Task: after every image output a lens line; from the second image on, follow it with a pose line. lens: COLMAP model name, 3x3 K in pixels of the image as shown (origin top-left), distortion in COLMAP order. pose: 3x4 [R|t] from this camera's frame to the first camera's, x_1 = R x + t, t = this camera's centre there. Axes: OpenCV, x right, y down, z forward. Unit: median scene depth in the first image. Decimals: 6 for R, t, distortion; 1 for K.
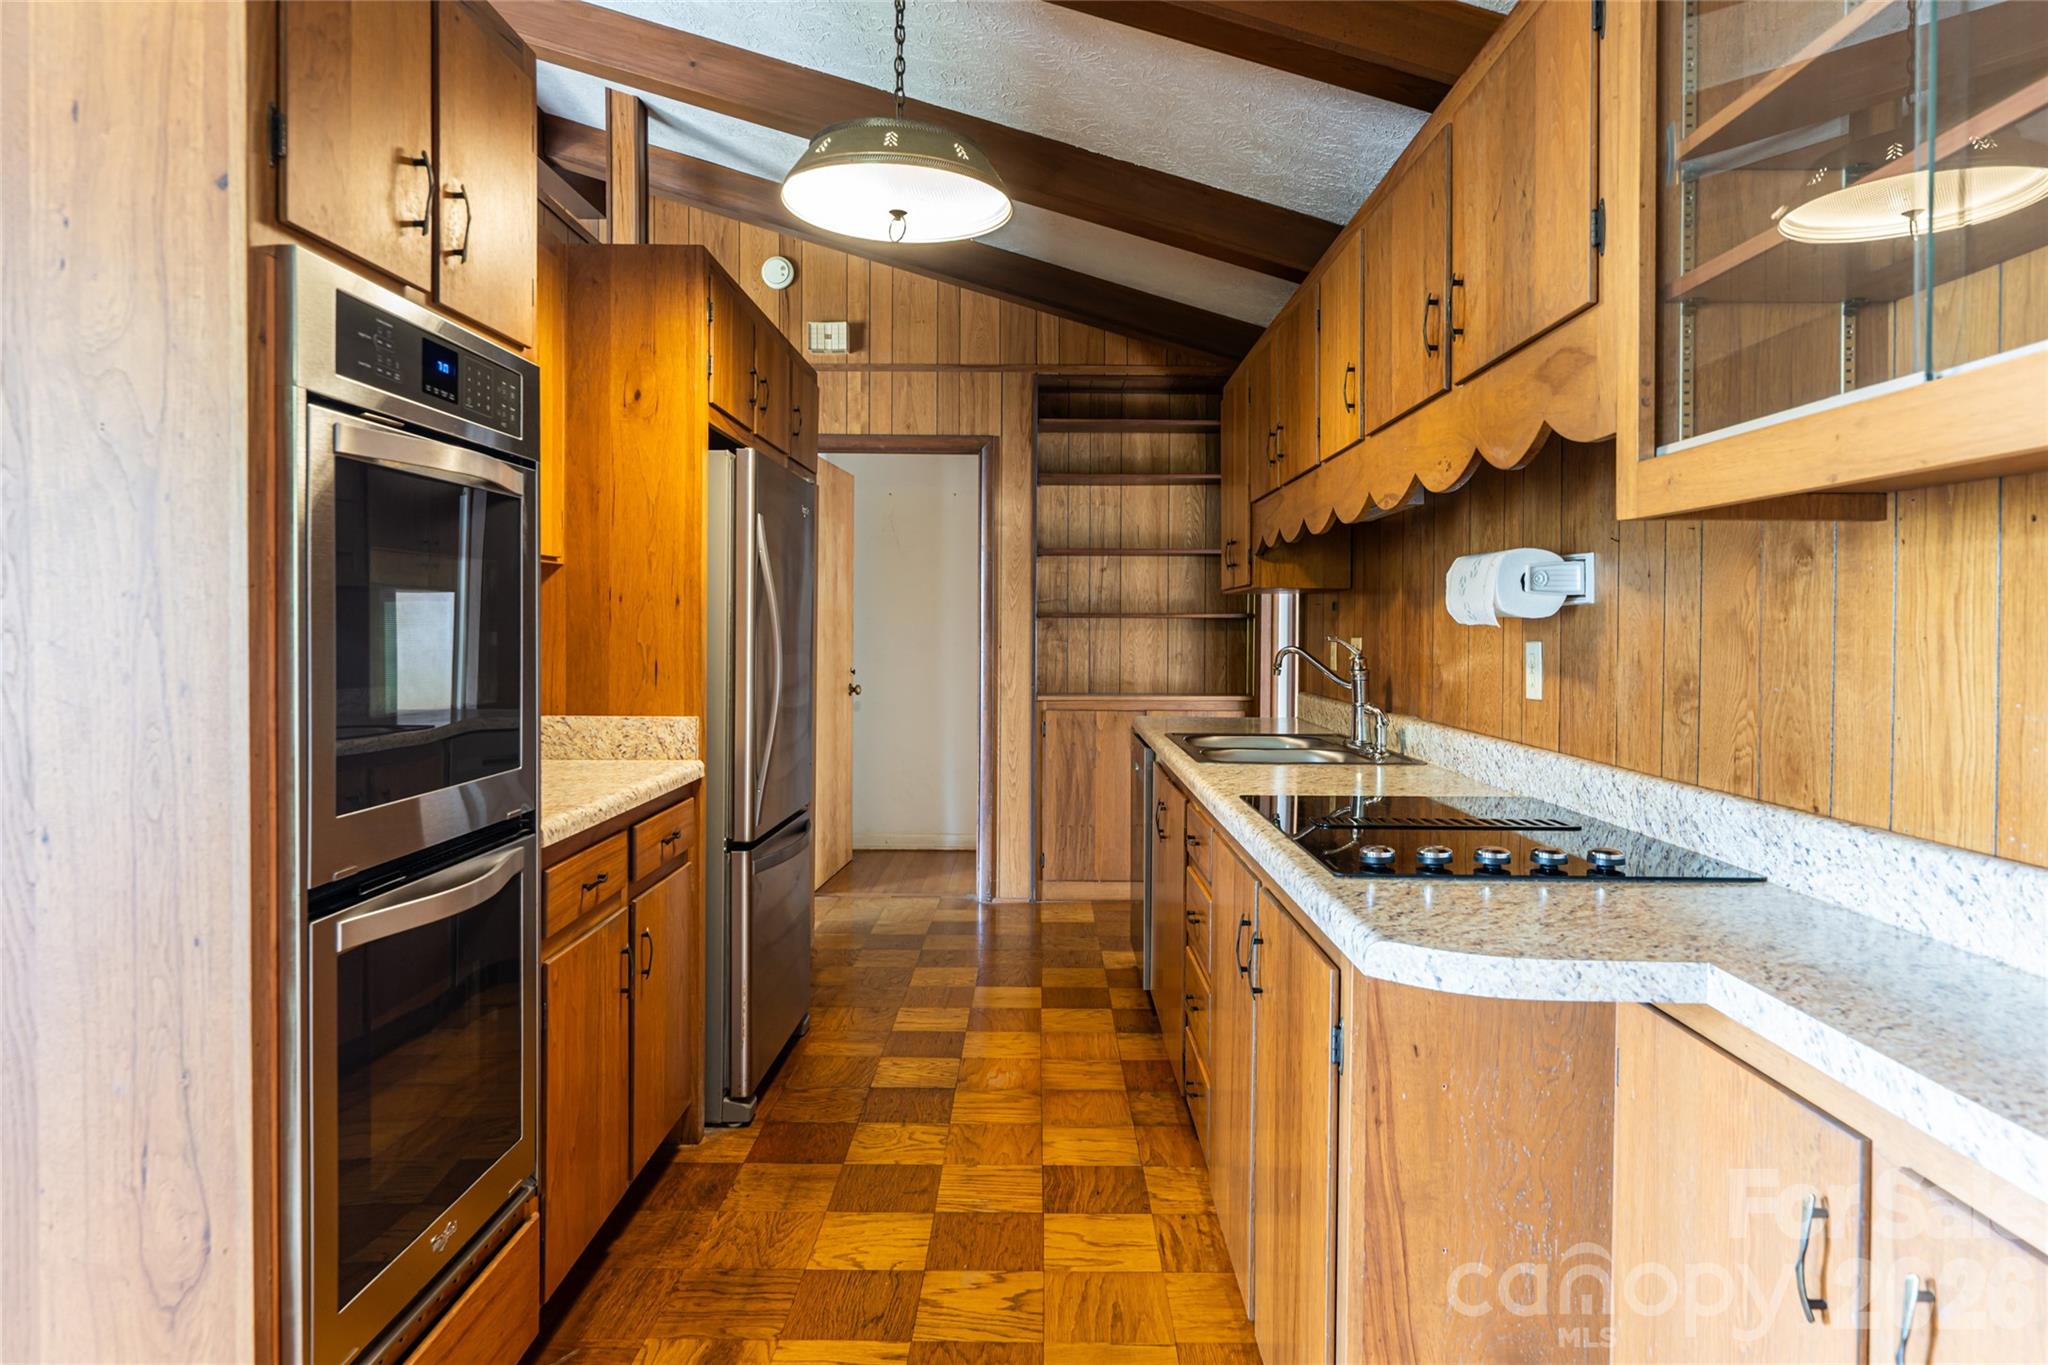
lens RADIAL K [[1252.7, 0, 1054.3], [0, 1252.7, 641.0], [0, 0, 1]] dist [0.001883, 0.000382]
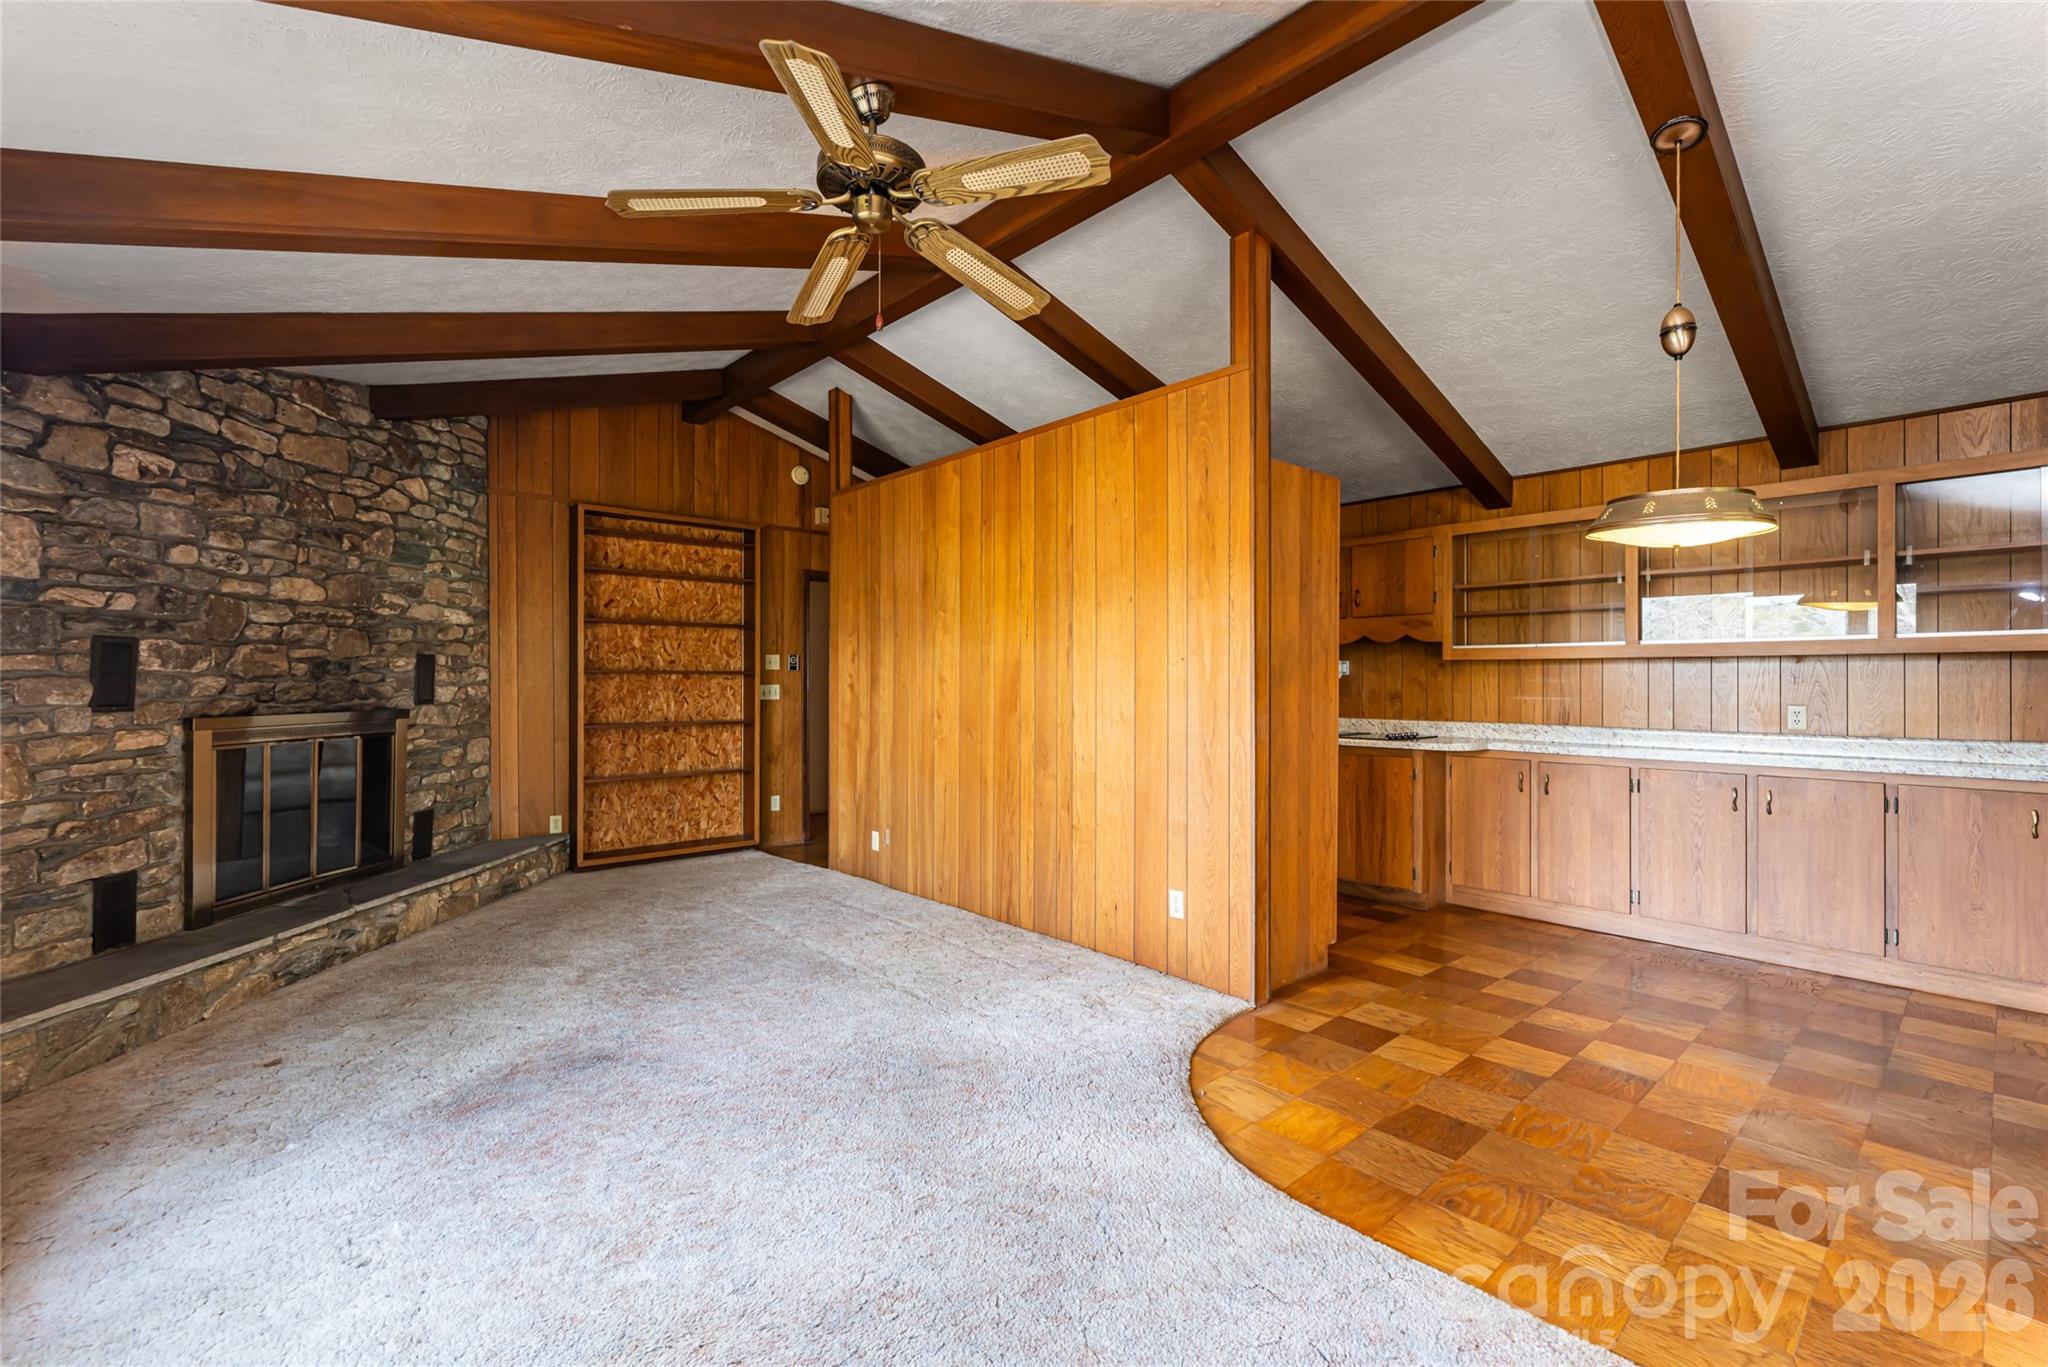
lens RADIAL K [[875.9, 0, 1007.2], [0, 875.9, 679.3], [0, 0, 1]] dist [-0.000639, -0.000099]
pose [[0.759403, -0.005260, 0.650600, -1.382178], [0.011357, 0.999922, -0.005173, -0.010488], [-0.650522, 0.011317, 0.759403, -0.212281]]
